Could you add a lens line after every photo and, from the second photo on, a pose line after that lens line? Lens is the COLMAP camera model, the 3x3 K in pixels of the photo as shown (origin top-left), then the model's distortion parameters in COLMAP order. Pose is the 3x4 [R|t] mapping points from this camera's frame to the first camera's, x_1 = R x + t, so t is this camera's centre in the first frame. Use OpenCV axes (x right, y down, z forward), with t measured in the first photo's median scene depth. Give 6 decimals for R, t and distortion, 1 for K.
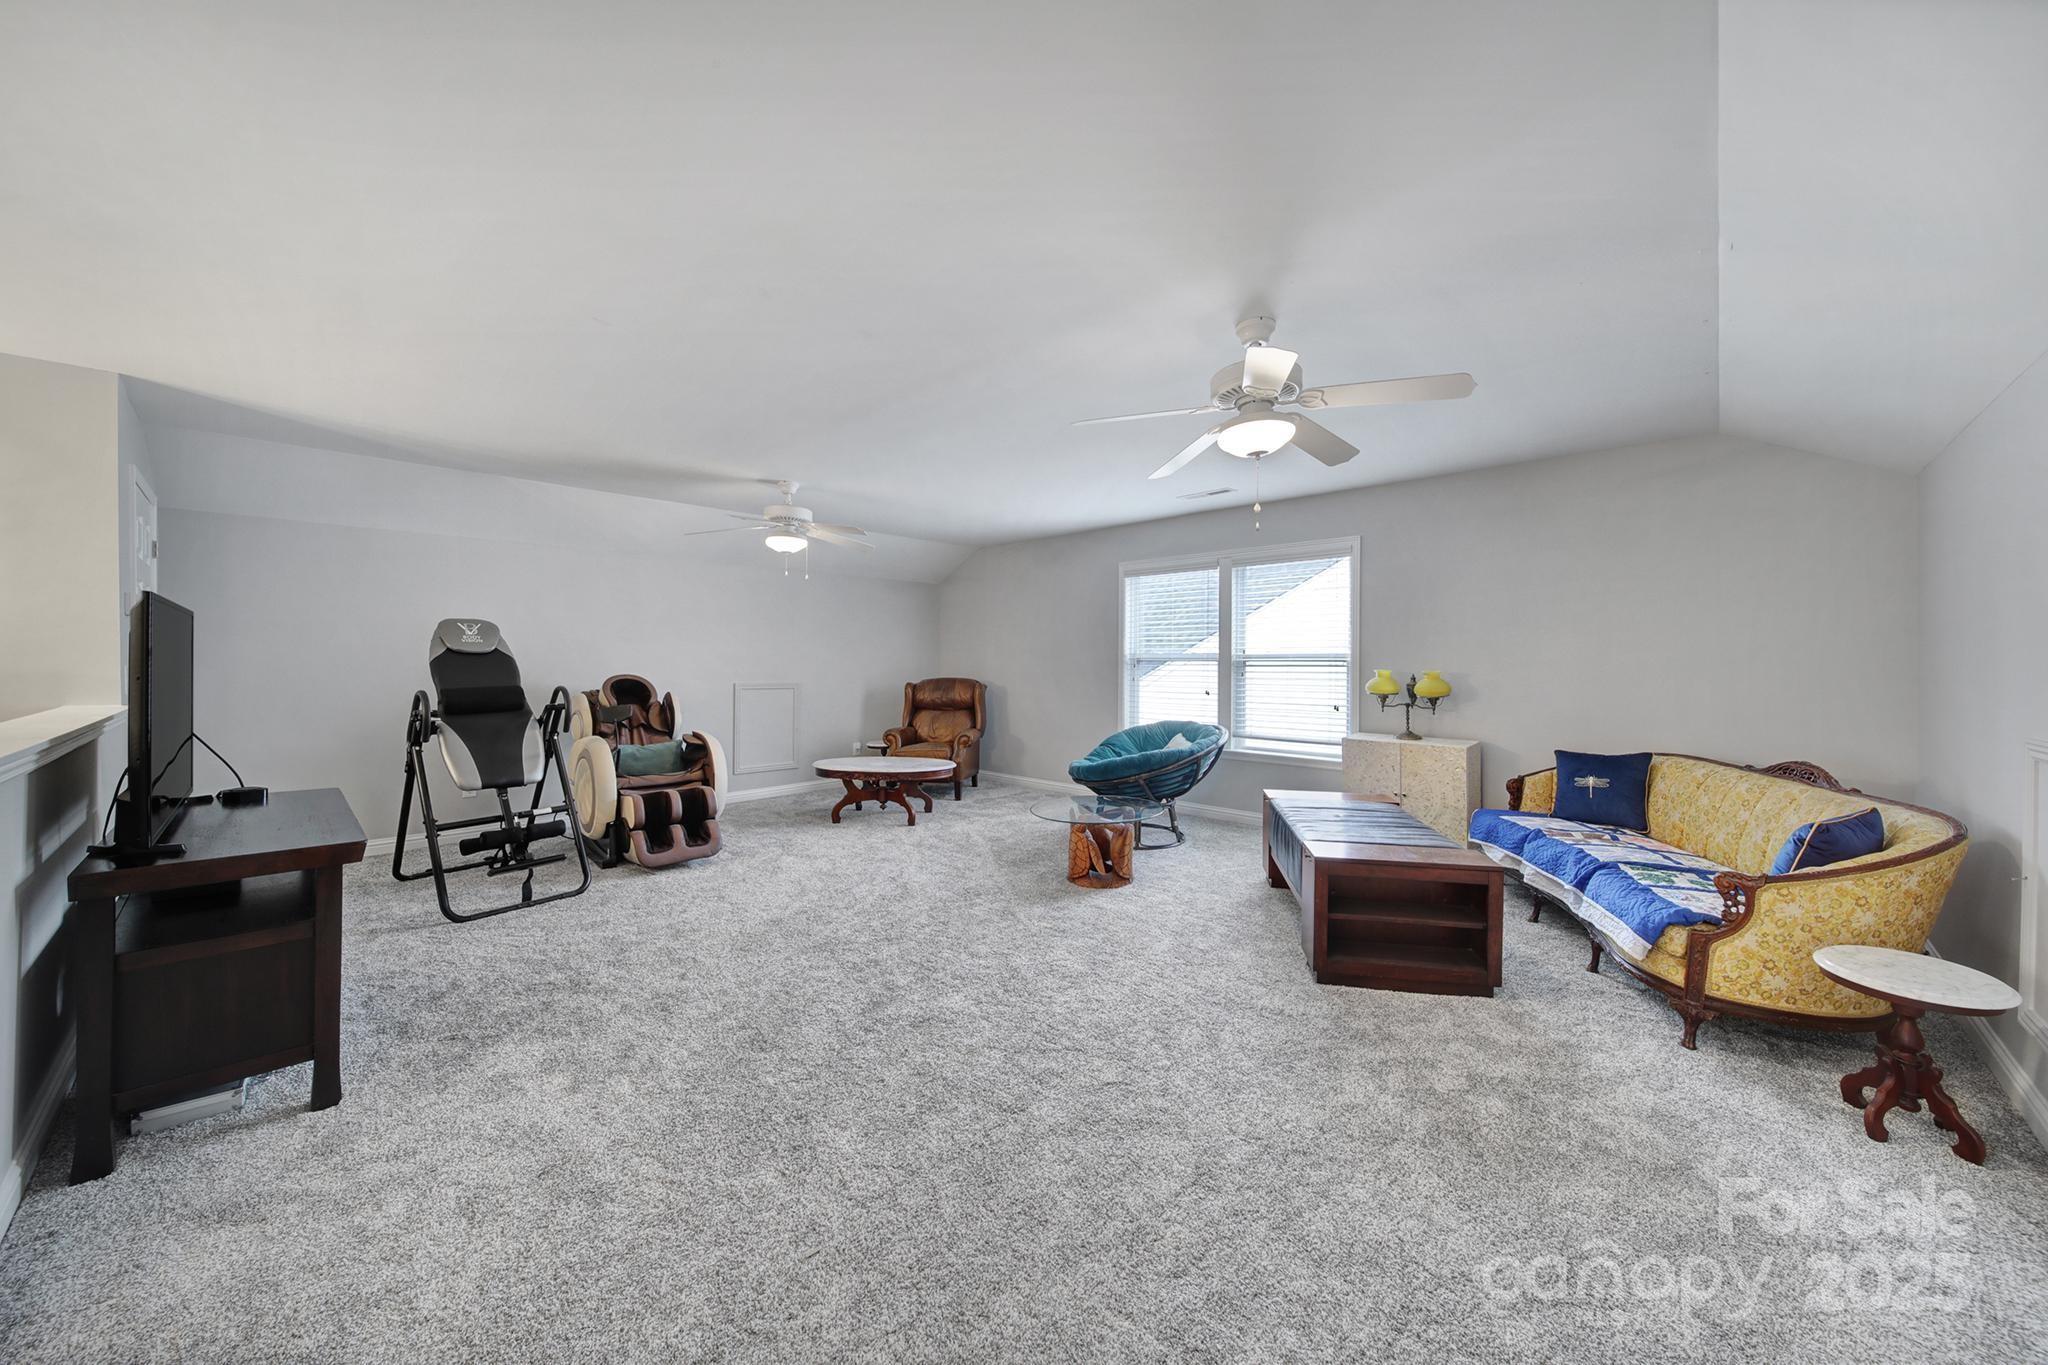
lens RADIAL K [[720.2, 0, 1025.1], [0, 720.2, 672.1], [0, 0, 1]] dist [-0.002323, -0.000472]
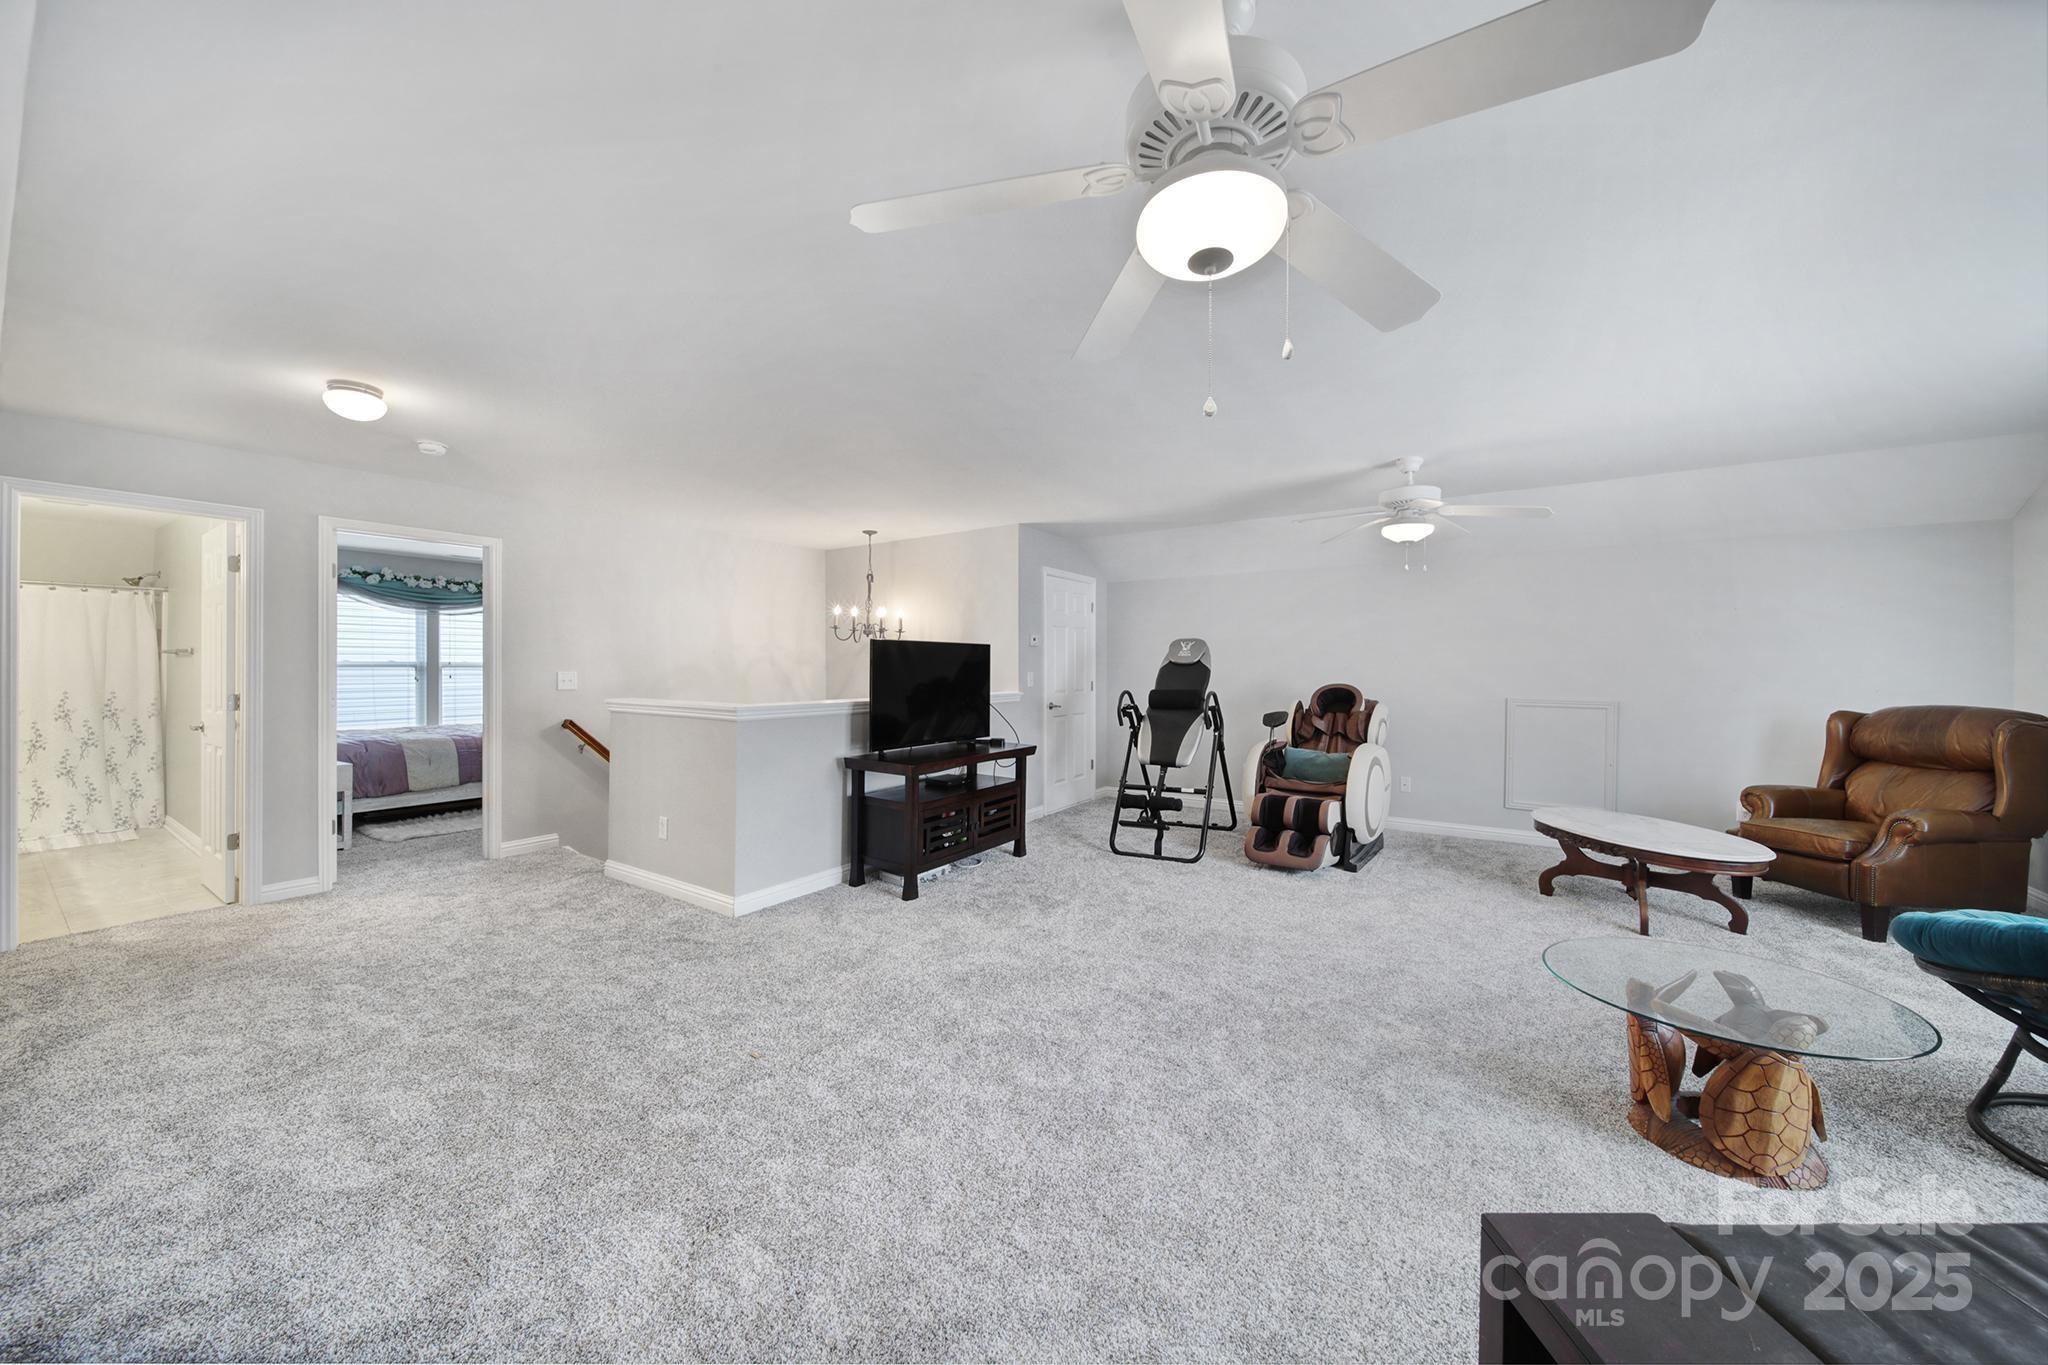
lens RADIAL K [[720.2, 0, 1025.1], [0, 720.2, 672.1], [0, 0, 1]] dist [-0.002323, -0.000472]
pose [[0.182130, 0.002700, -0.983271, 0.419373], [-0.020248, 0.999794, -0.001005, -0.003399], [0.983066, 0.020092, 0.182147, 0.410437]]
